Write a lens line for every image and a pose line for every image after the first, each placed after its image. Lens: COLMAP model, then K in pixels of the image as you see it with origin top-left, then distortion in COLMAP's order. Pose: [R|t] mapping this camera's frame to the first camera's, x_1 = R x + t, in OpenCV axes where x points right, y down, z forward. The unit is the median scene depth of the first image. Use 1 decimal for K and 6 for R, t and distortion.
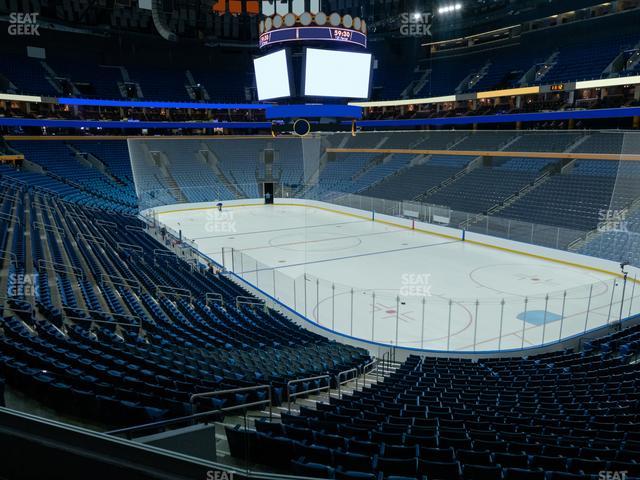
lens RADIAL K [[501.6, 0, 320.6], [0, 501.6, 239.7], [0, 0, 1]] dist [-0.040550, 0.054816]
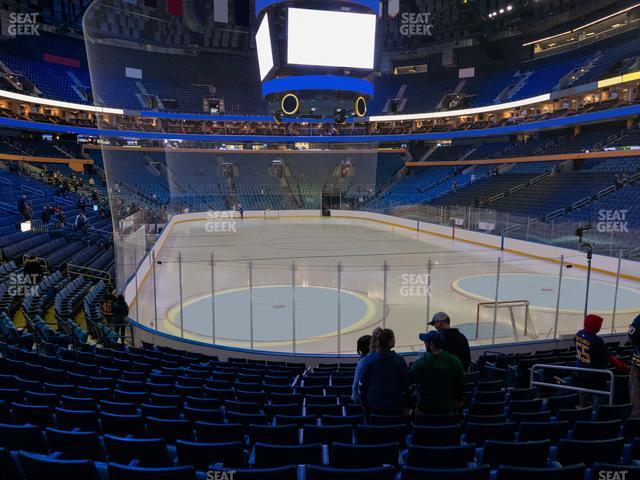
lens RADIAL K [[502.4, 0, 321.7], [0, 502.4, 239.6], [0, 0, 1]] dist [-0.043386, 0.060459]
pose [[0.959583, 0.039998, -0.278568, 0.170243], [-0.061506, 0.995726, -0.068901, 0.040626], [0.274621, 0.083250, 0.957942, 0.138908]]
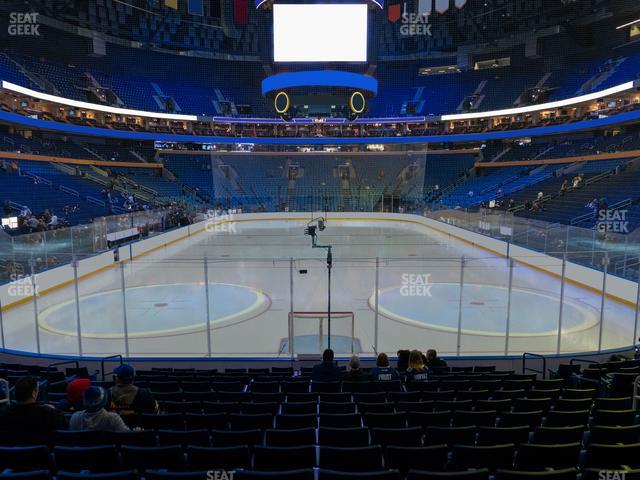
lens RADIAL K [[502.4, 0, 321.7], [0, 502.4, 239.6], [0, 0, 1]] dist [-0.043386, 0.060459]
pose [[0.866269, 0.059835, -0.495982, 0.293826], [-0.101440, 0.993187, -0.057355, 0.030005], [0.489171, 0.099997, 0.866437, 0.212114]]
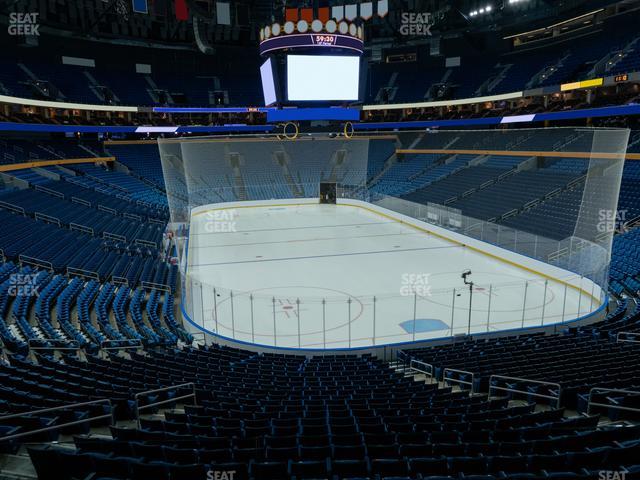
lens RADIAL K [[501.6, 0, 320.6], [0, 501.6, 239.7], [0, 0, 1]] dist [-0.040550, 0.054816]
pose [[0.958852, 0.042280, -0.280742, 0.212423], [-0.042436, 0.999084, 0.005523, -0.002748], [0.280718, 0.006618, 0.959767, 0.007403]]
